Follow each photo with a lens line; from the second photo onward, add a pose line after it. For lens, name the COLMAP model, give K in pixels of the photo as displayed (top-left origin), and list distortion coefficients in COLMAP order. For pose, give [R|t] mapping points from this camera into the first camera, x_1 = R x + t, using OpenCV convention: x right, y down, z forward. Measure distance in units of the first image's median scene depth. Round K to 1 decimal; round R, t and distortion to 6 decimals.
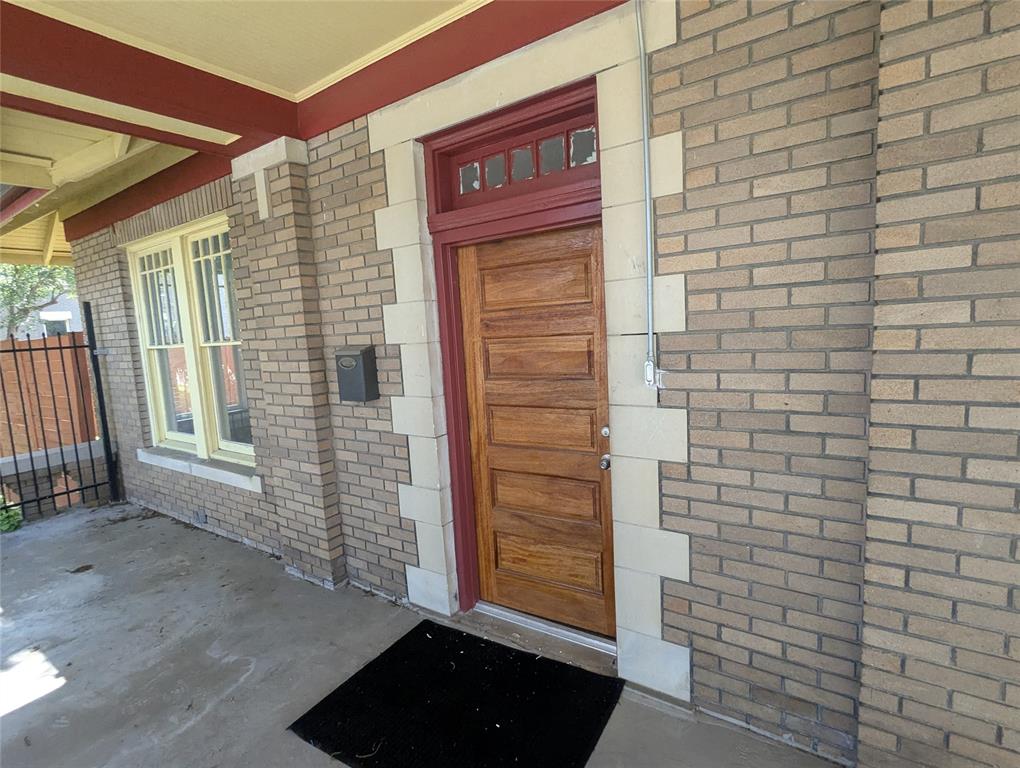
lens RADIAL K [[492.1, 0, 508.2], [0, 492.1, 368.3], [0, 0, 1]] dist [0.001464, 0.001557]
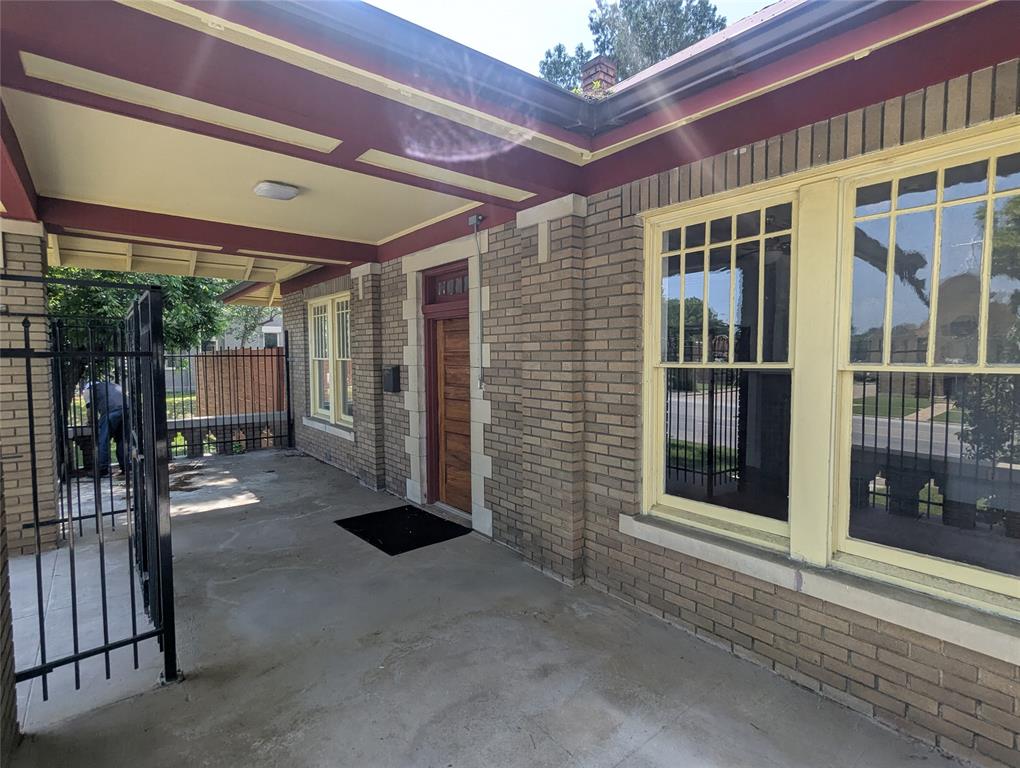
lens RADIAL K [[482.1, 0, 511.0], [0, 482.1, 379.0], [0, 0, 1]] dist [0.000783, -0.000195]
pose [[0.959504, 0.076056, -0.271233, 0.683125], [-0.085615, 0.996049, -0.023570, 0.016394], [0.268369, 0.045838, 0.962225, -0.751922]]
